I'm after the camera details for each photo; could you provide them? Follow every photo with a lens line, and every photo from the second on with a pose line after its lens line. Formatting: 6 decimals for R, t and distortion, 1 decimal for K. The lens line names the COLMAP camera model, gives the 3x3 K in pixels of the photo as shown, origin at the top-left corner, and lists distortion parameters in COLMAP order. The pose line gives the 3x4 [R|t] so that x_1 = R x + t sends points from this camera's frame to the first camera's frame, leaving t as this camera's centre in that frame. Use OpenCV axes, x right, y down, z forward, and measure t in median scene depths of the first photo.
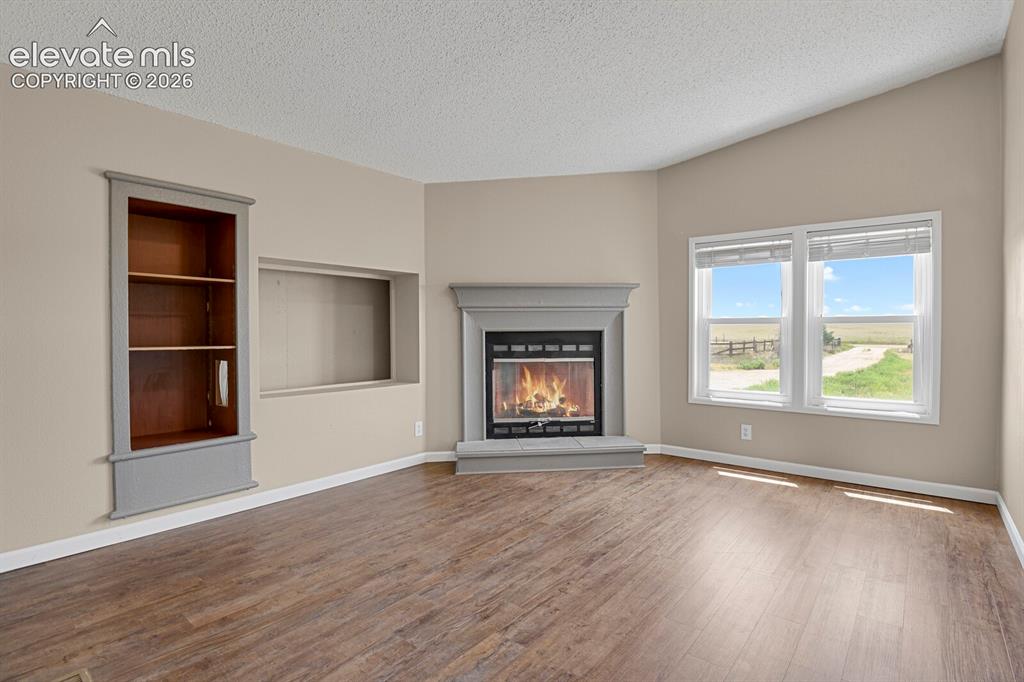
lens RADIAL K [[501.8, 0, 522.0], [0, 501.8, 338.7], [0, 0, 1]] dist [-0.022387, -0.004621]
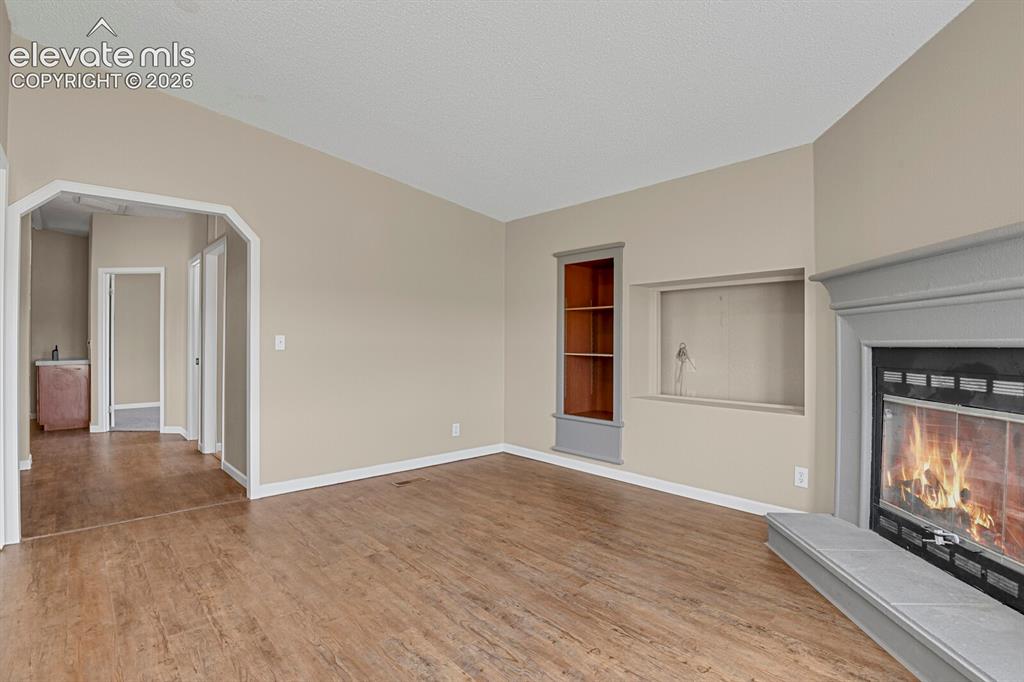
lens RADIAL K [[501.8, 0, 514.5], [0, 501.8, 342.9], [0, 0, 1]] dist [-0.022387, -0.004621]
pose [[-0.164802, 0.002755, -0.986323, 0.800857], [-0.017416, 0.999832, 0.005703, -0.020708], [0.986173, 0.018117, -0.164727, 0.953158]]
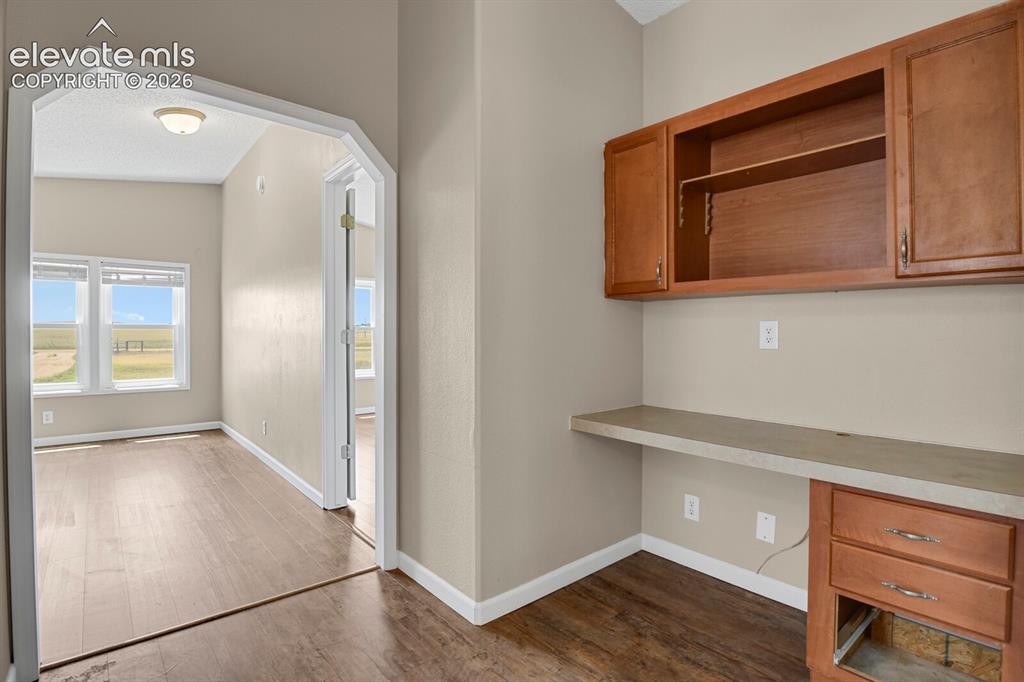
lens RADIAL K [[501.8, 0, 511.3], [0, 501.8, 334.2], [0, 0, 1]] dist [-0.022387, -0.004621]
pose [[0.190414, 0.000794, 0.981704, -0.513939], [0.016771, 0.999851, -0.004062, 0.008515], [-0.981561, 0.017238, 0.190372, -0.345227]]
